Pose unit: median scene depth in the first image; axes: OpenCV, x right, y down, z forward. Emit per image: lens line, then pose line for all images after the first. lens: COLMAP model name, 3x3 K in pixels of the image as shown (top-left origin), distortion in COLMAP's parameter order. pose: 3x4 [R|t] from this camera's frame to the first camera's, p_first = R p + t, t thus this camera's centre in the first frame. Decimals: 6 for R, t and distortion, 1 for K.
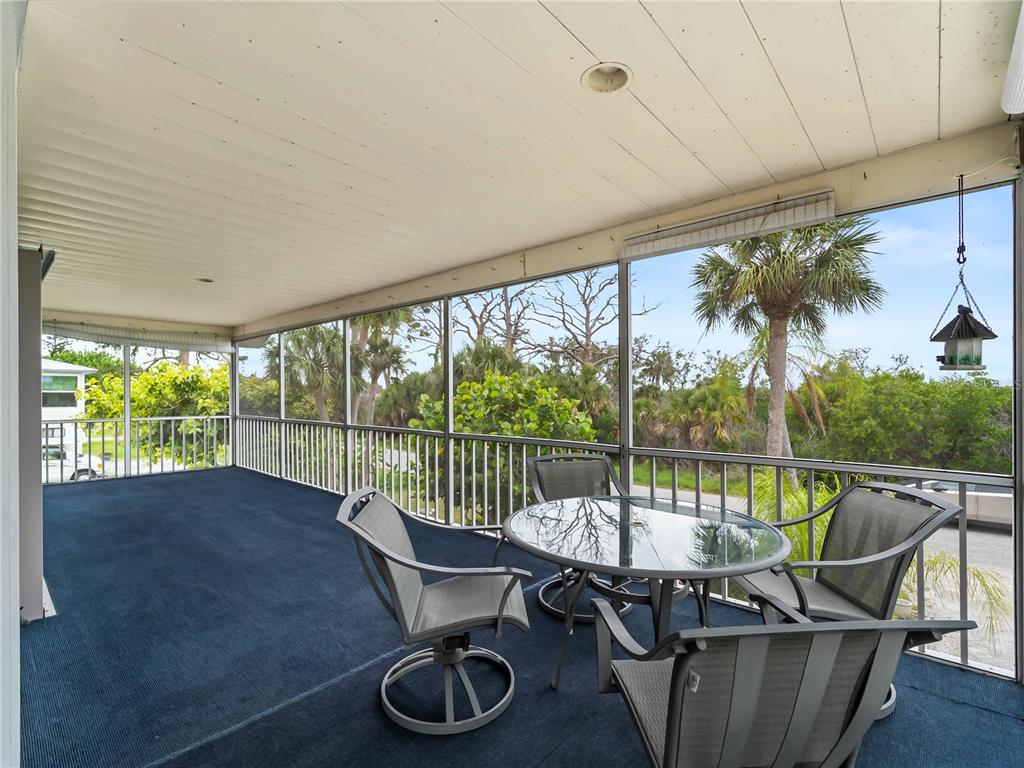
lens RADIAL K [[483.3, 0, 508.7], [0, 483.3, 392.4], [0, 0, 1]] dist [-0.003169, -0.000747]
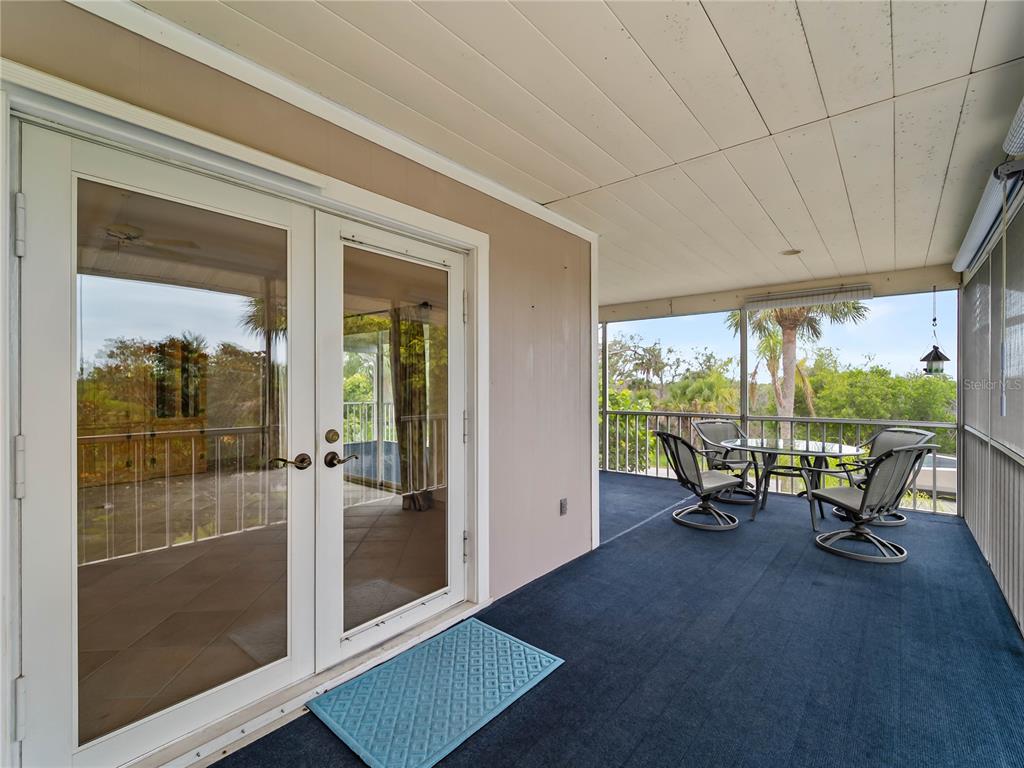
lens RADIAL K [[466.8, 0, 514.6], [0, 466.8, 384.5], [0, 0, 1]] dist [-0.002368, -0.000684]
pose [[0.999244, 0.003031, 0.038751, -0.206899], [-0.003021, 0.999995, -0.000310, 0.000642], [-0.038751, 0.000193, 0.999249, -0.205572]]
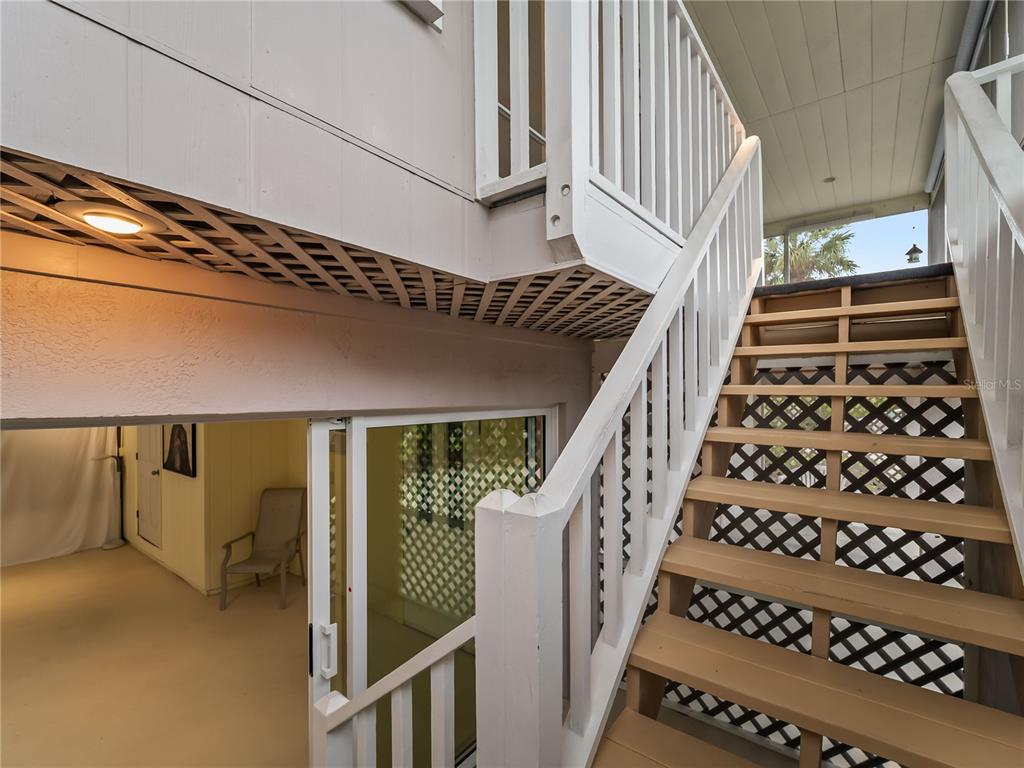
lens RADIAL K [[466.8, 0, 514.6], [0, 466.8, 384.5], [0, 0, 1]] dist [-0.002368, -0.000684]
pose [[0.997204, 0.002644, 0.074682, -0.438888], [-0.002206, 0.999980, -0.005943, 0.172044], [-0.074696, 0.005762, 0.997190, -0.428991]]
